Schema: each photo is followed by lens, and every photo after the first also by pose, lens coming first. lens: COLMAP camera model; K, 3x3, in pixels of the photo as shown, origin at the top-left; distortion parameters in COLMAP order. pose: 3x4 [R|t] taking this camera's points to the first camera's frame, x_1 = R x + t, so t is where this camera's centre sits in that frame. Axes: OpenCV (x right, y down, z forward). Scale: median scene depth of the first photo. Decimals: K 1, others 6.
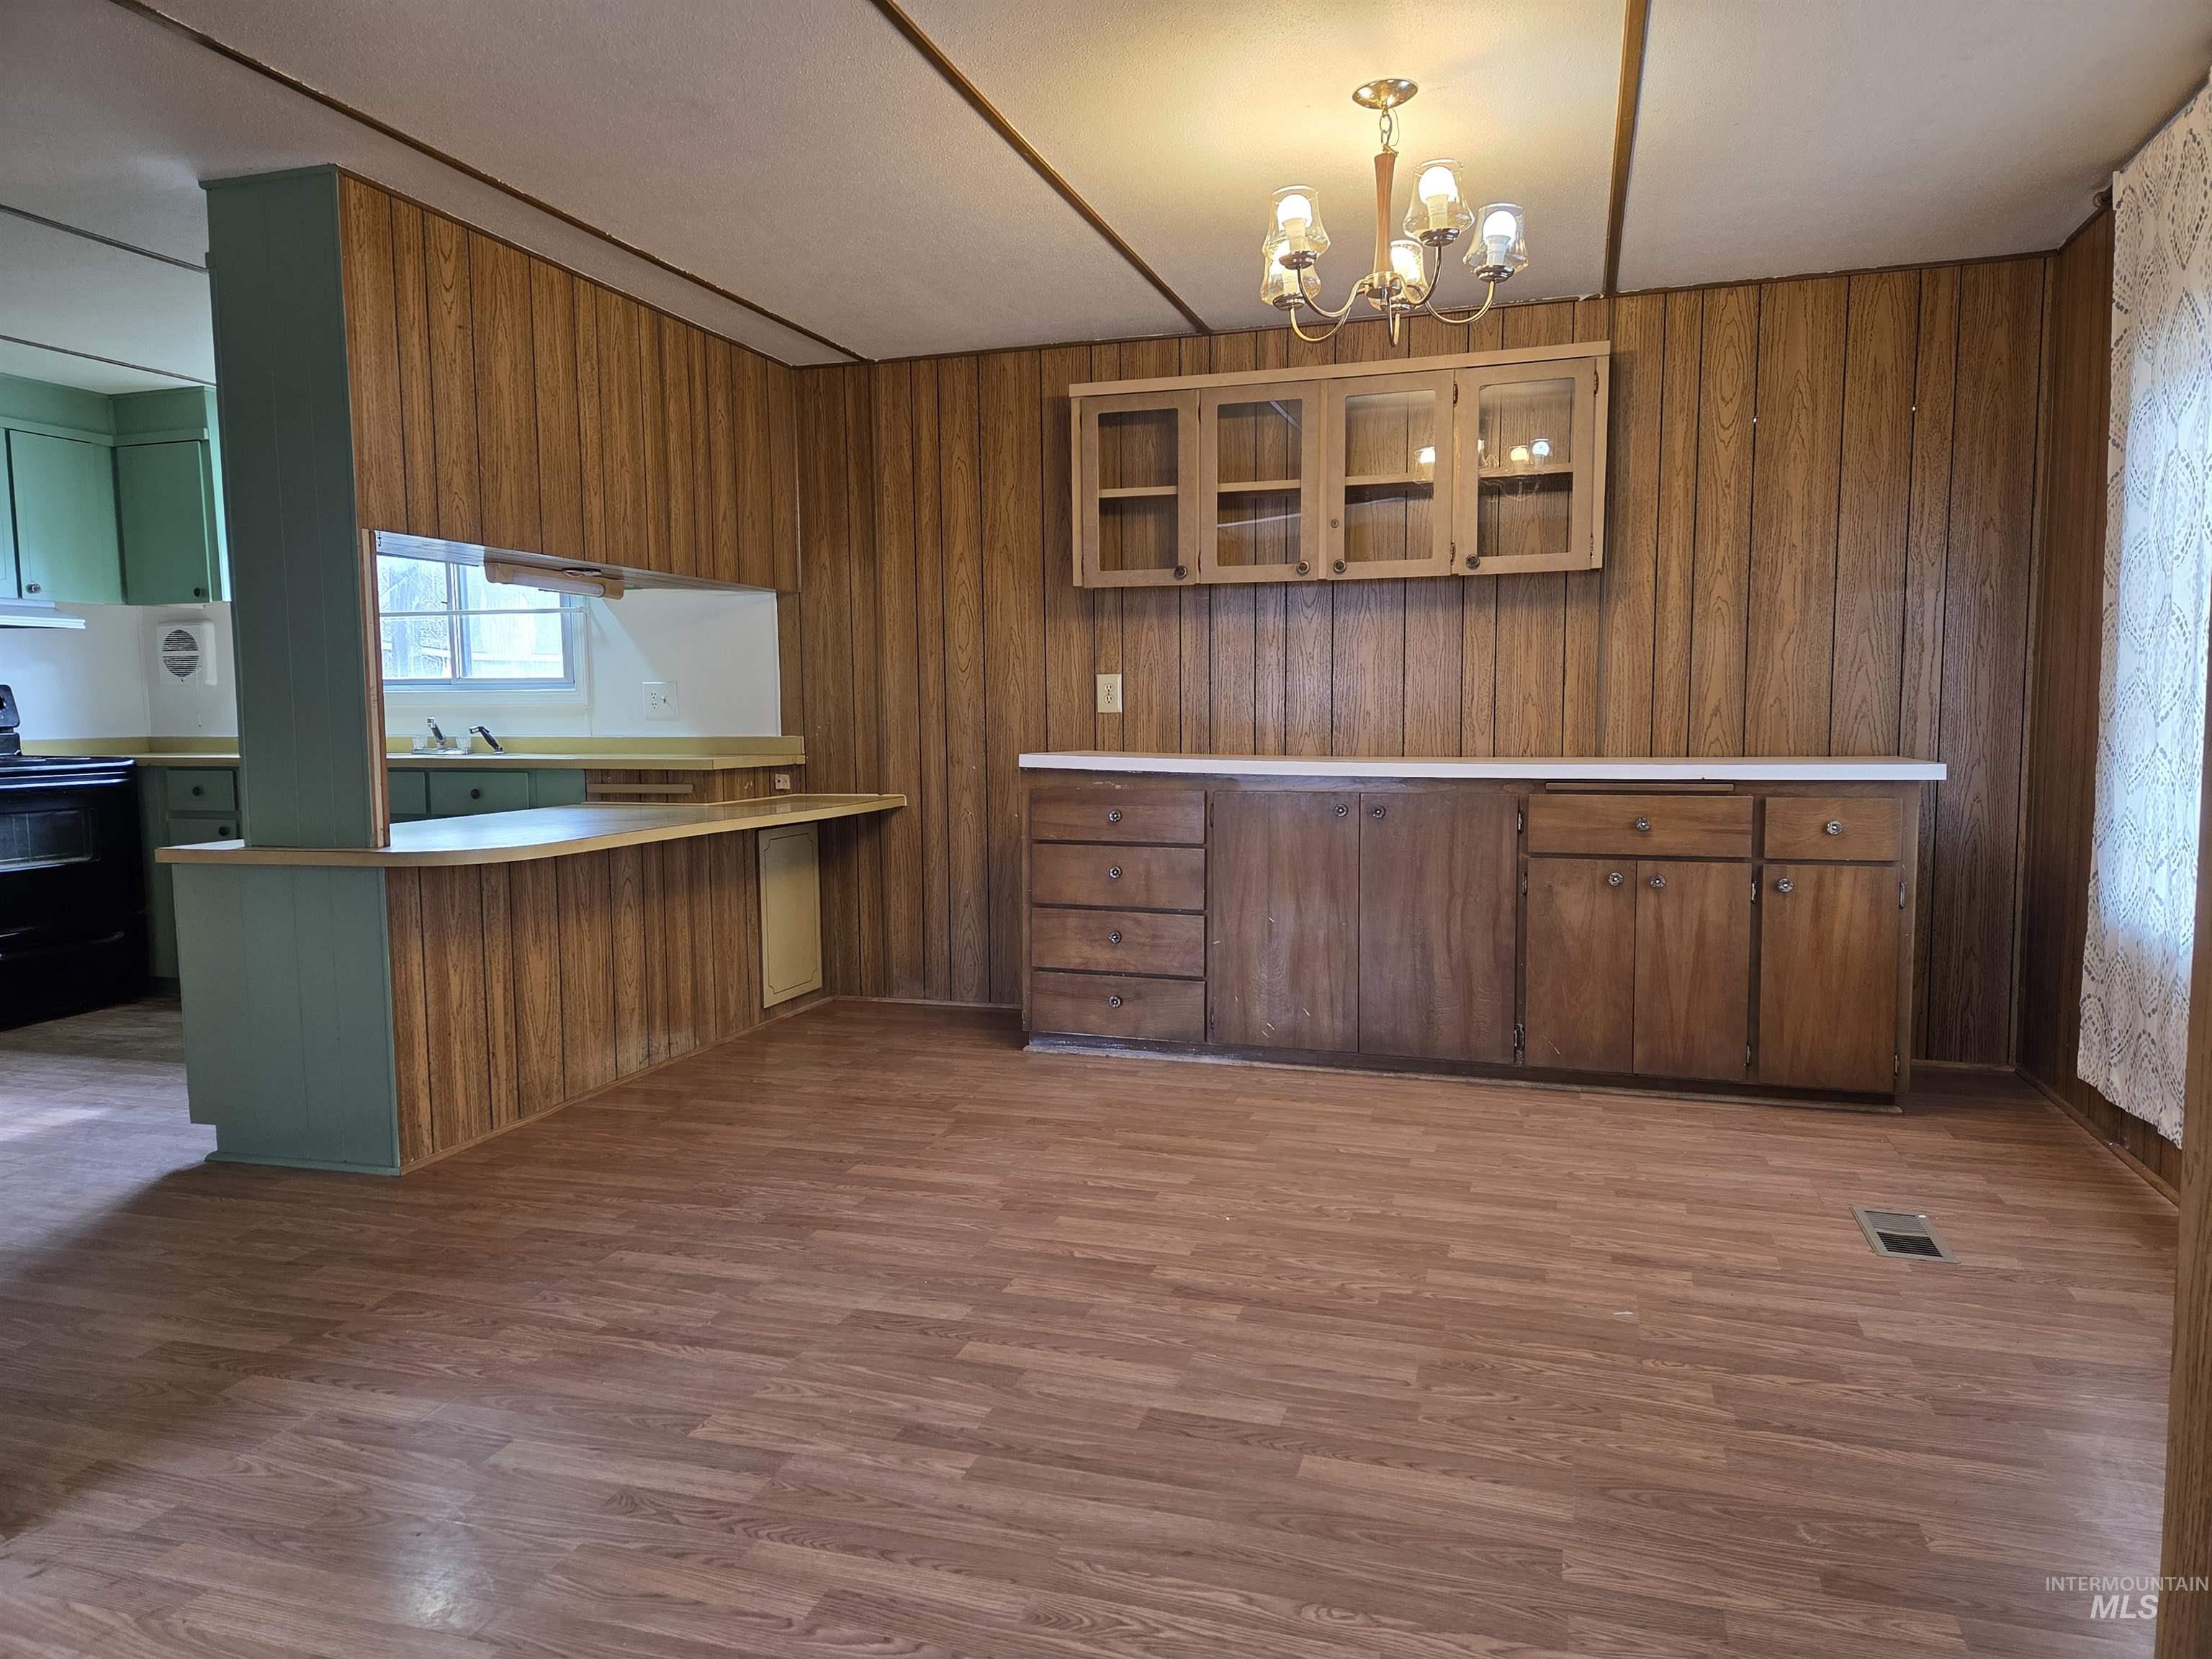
lens RADIAL K [[1486.9, 0, 1111.3], [0, 1486.9, 827.6], [0, 0, 1]] dist [0.086133, -0.075217]
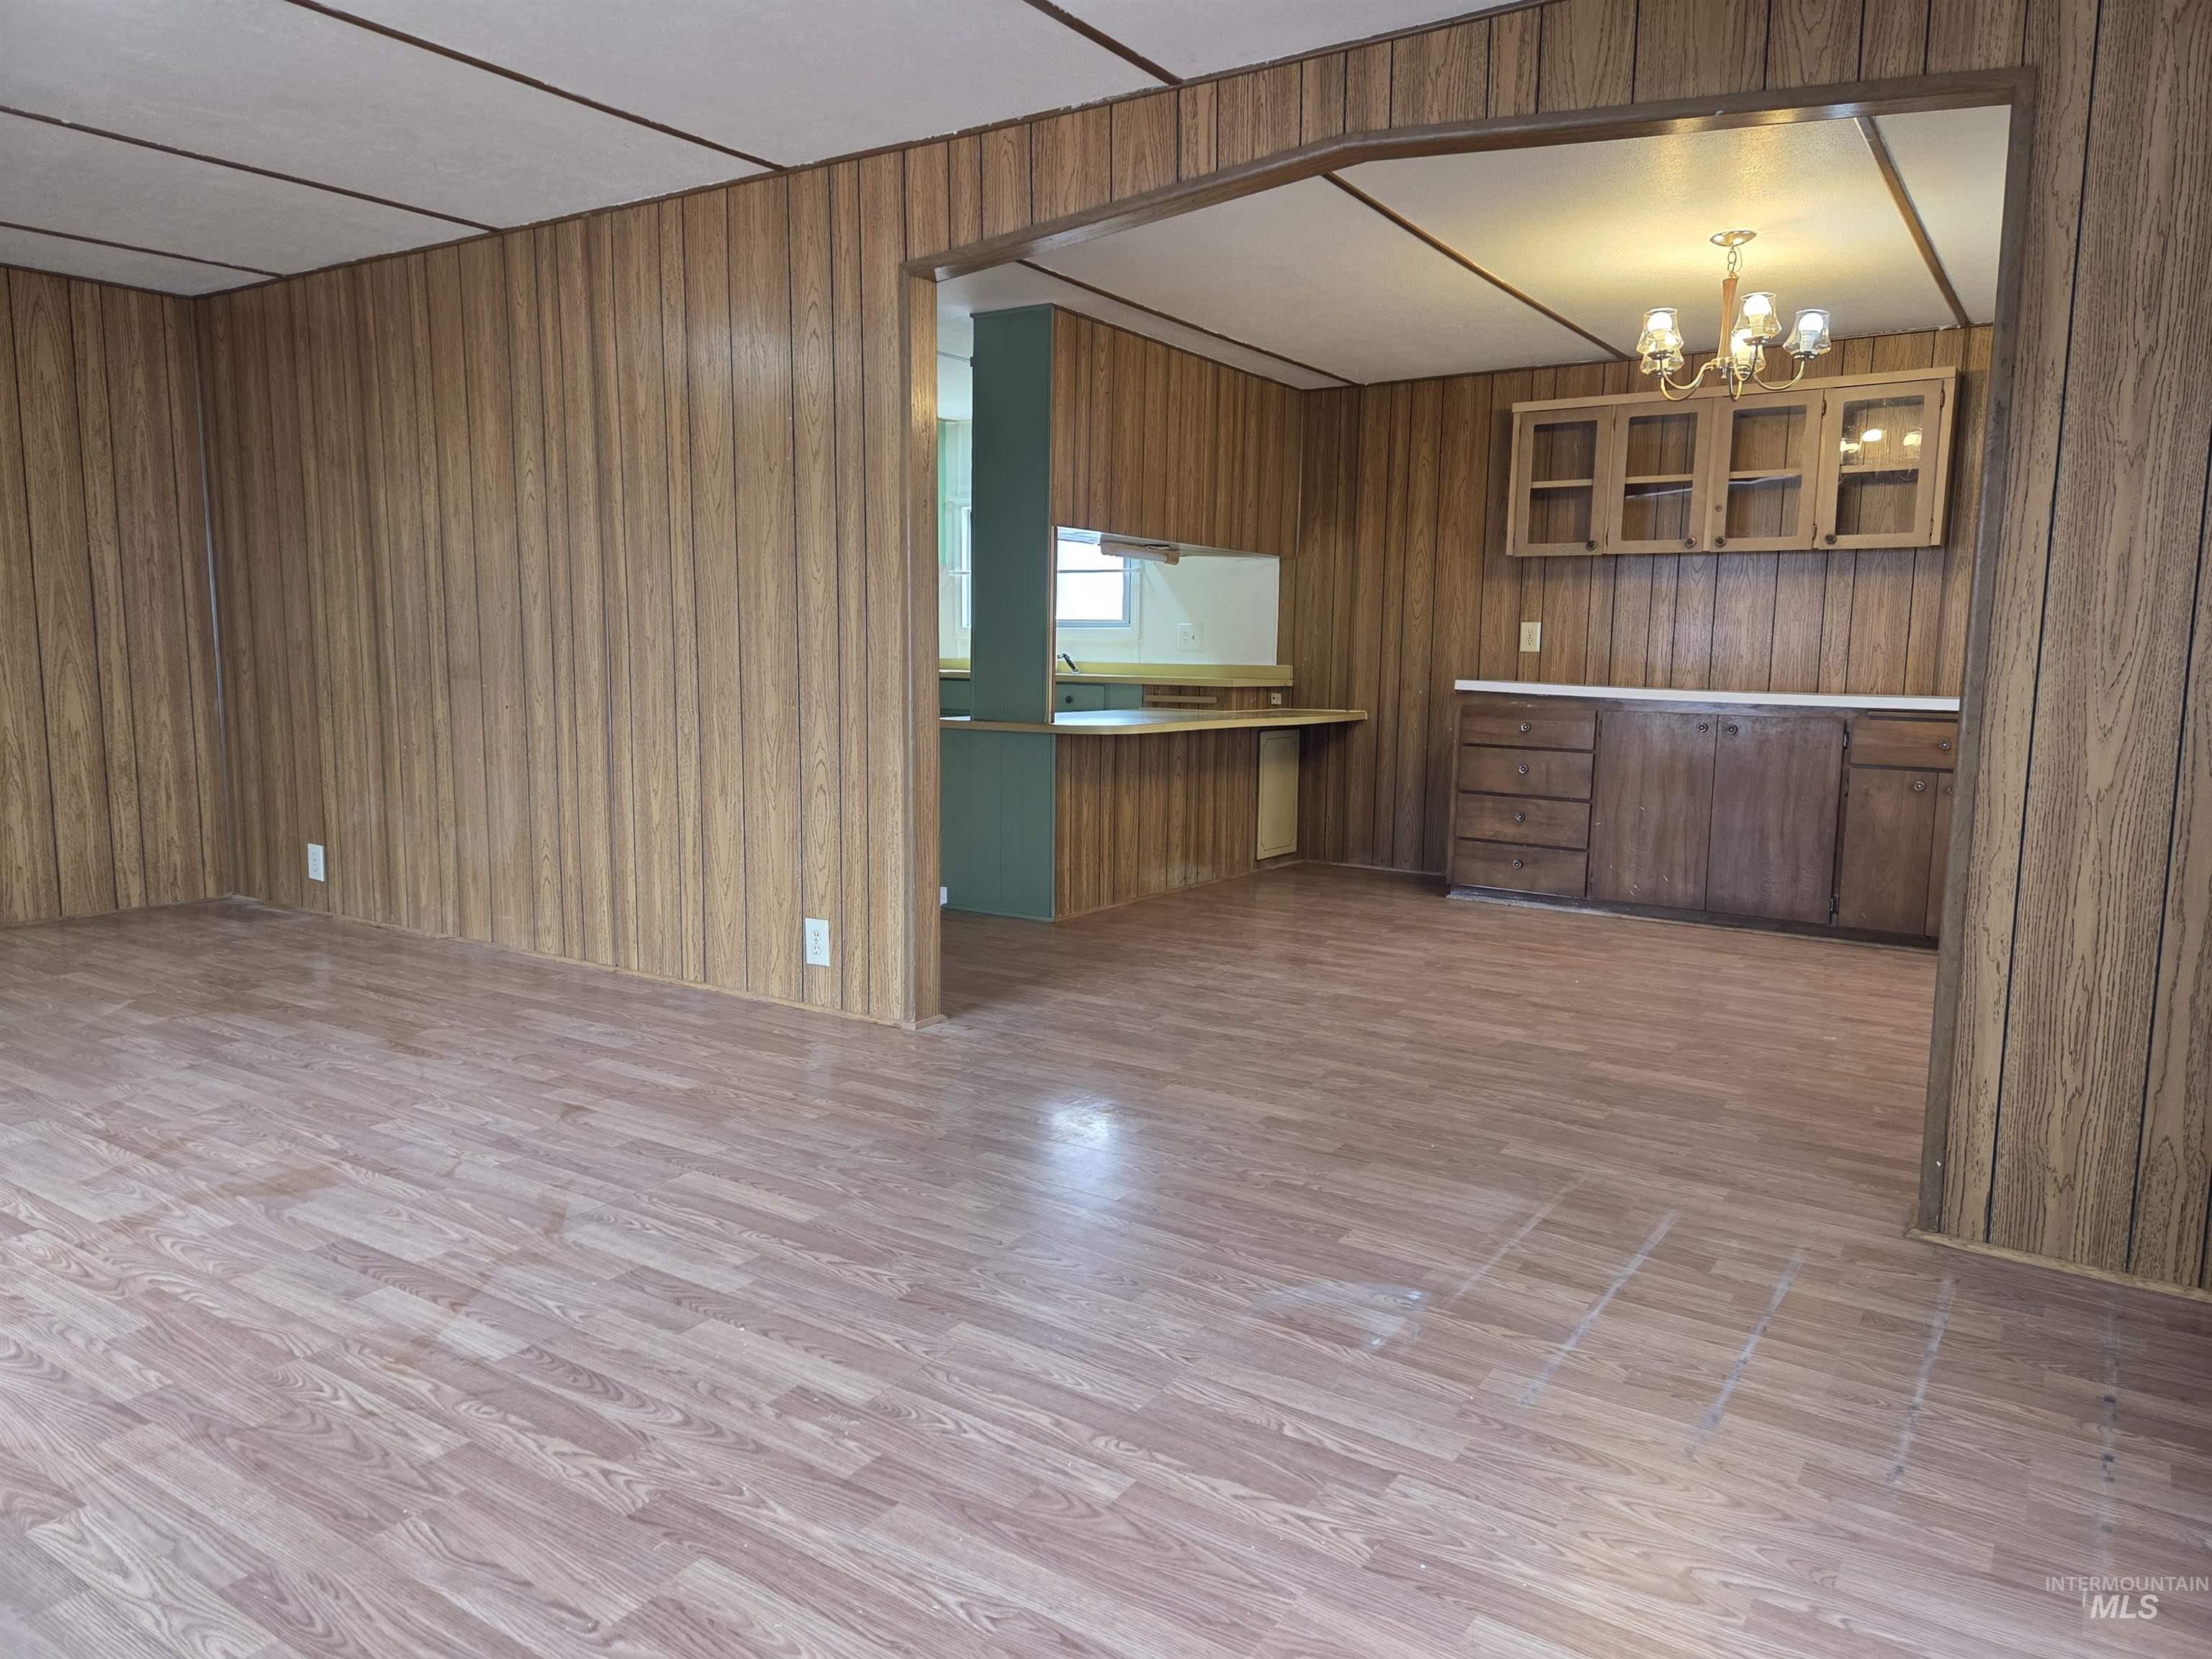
lens RADIAL K [[1486.9, 0, 1111.3], [0, 1486.9, 827.6], [0, 0, 1]] dist [0.086133, -0.075217]
pose [[0.957235, 0.058941, -0.283244, 0.032592], [-0.048875, 0.997901, 0.042481, 0.043207], [0.285154, -0.026821, 0.958106, -0.413471]]
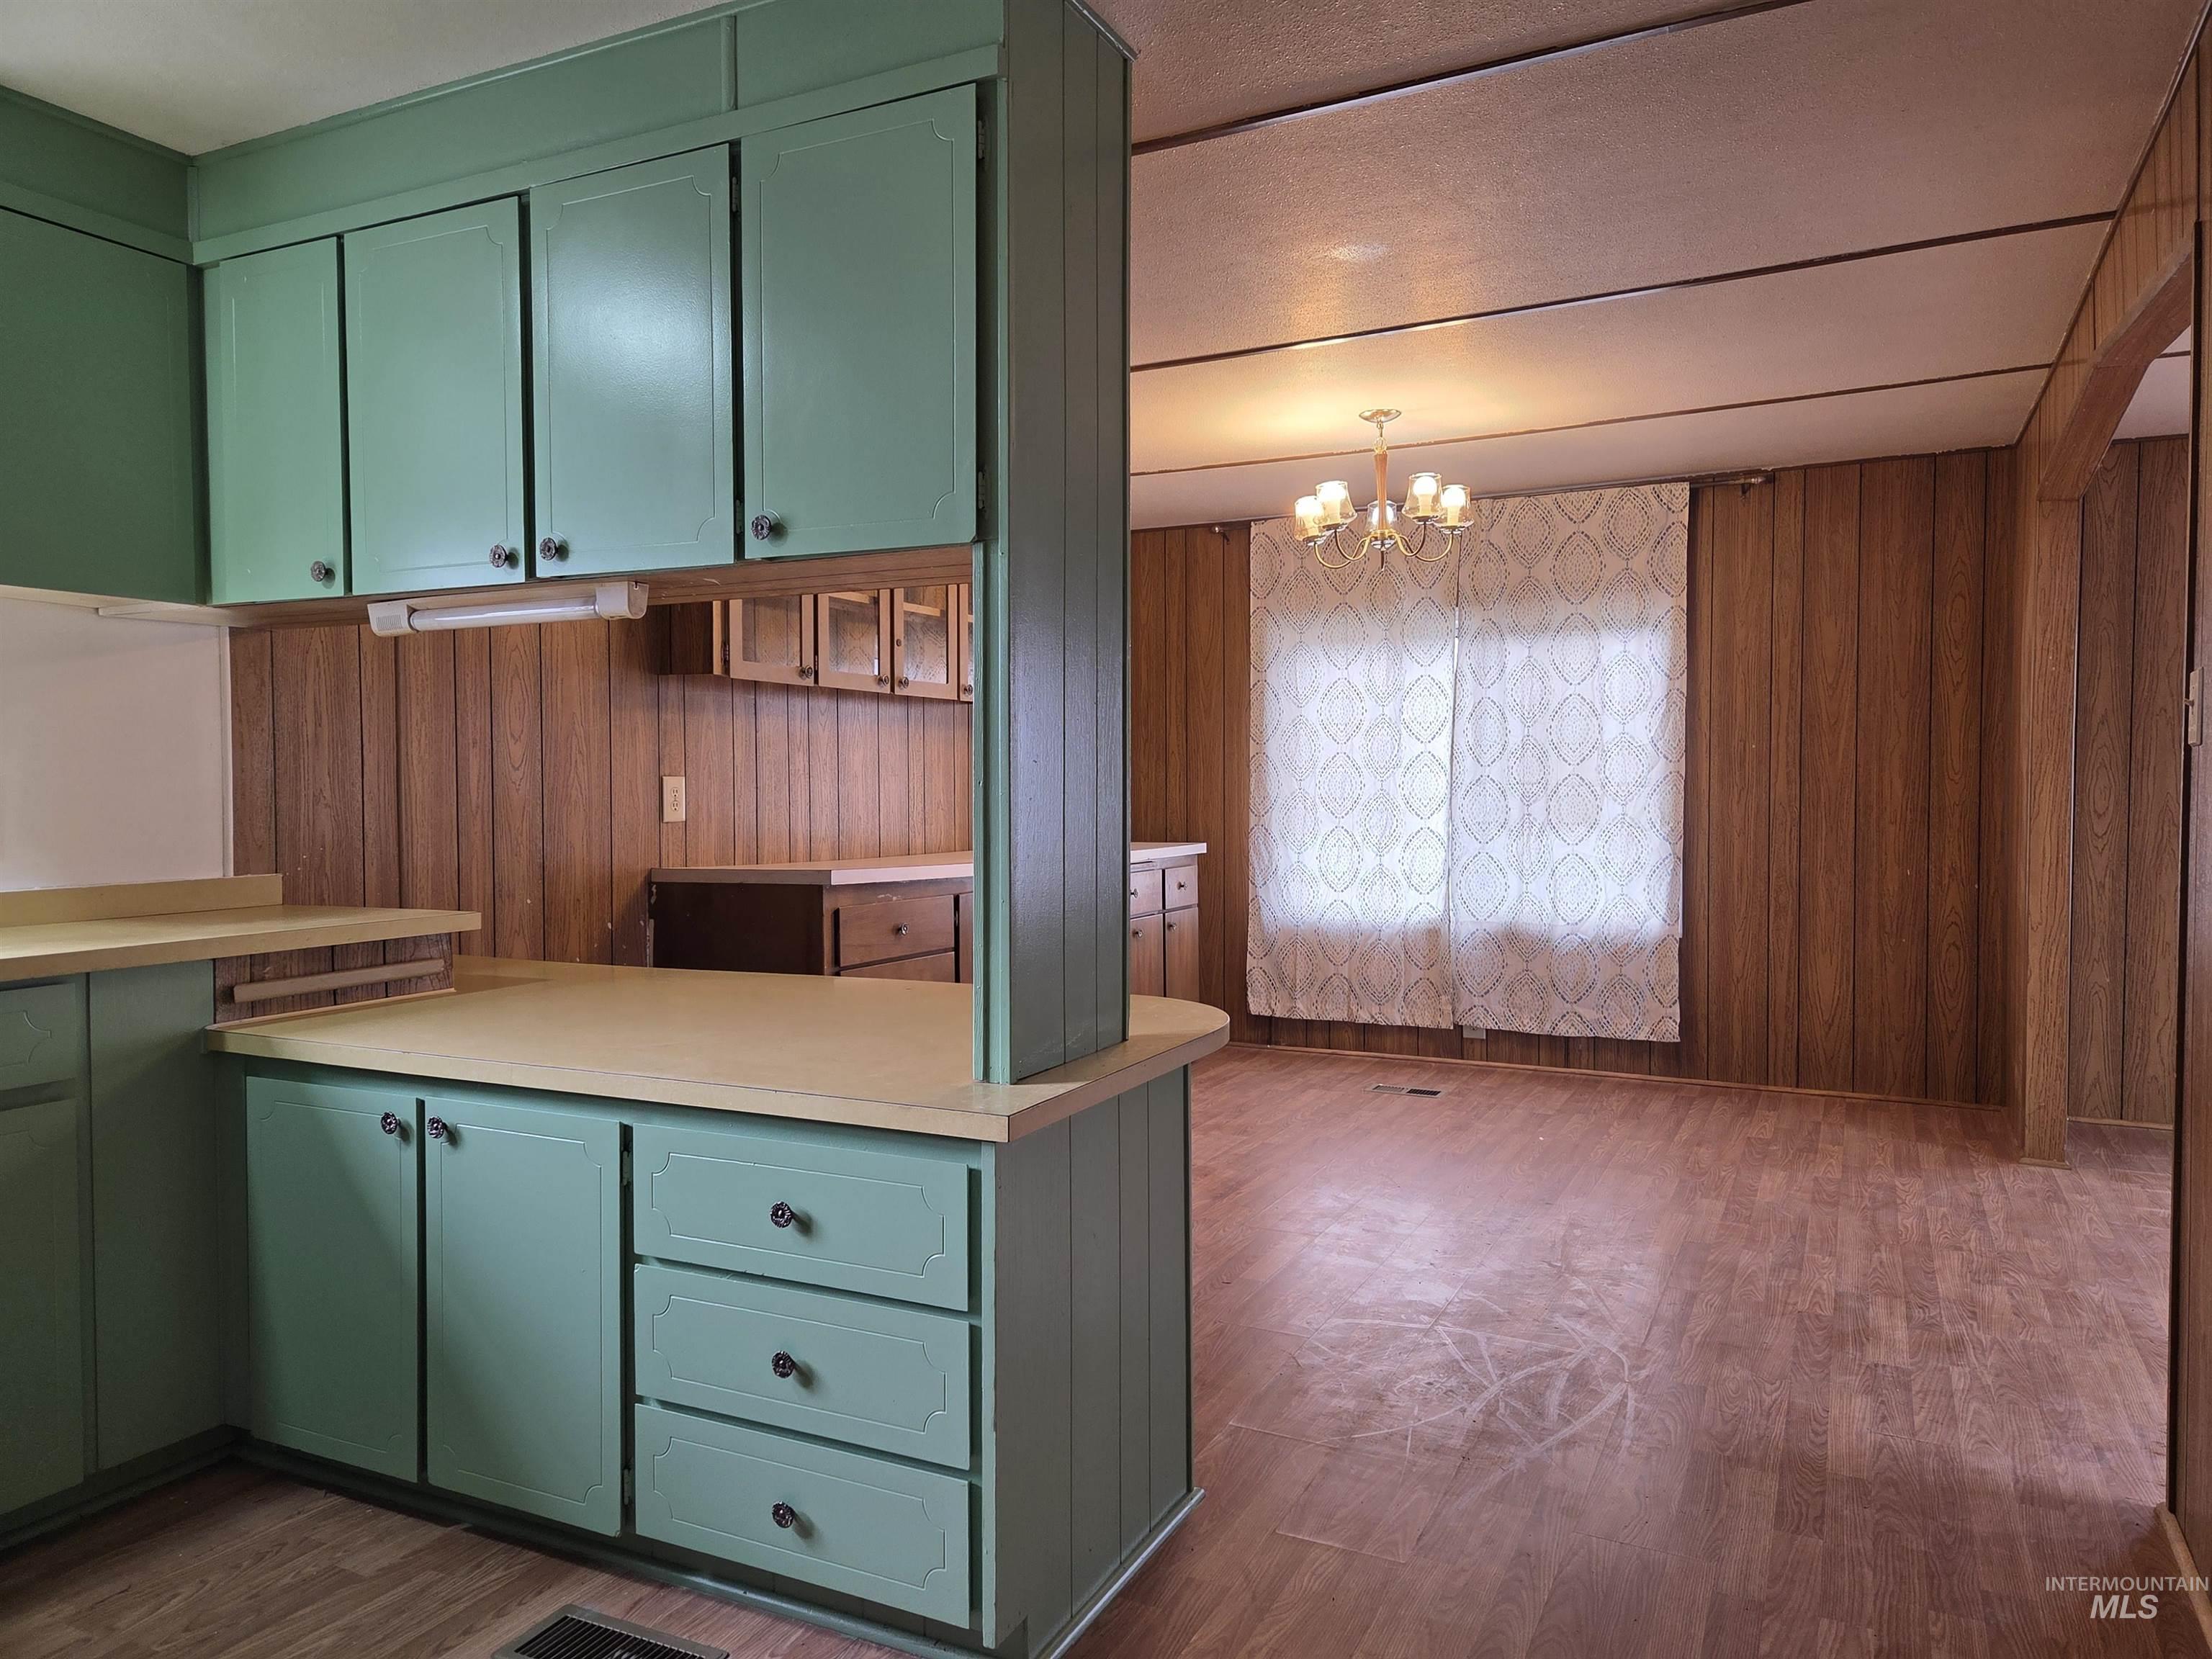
lens RADIAL K [[1486.9, 0, 1111.3], [0, 1486.9, 827.6], [0, 0, 1]] dist [0.086133, -0.075217]
pose [[0.150504, -0.023677, 0.988326, -0.906087], [0.082895, 0.996495, 0.011250, -0.071299], [-0.985128, 0.080234, 0.151939, 0.707094]]
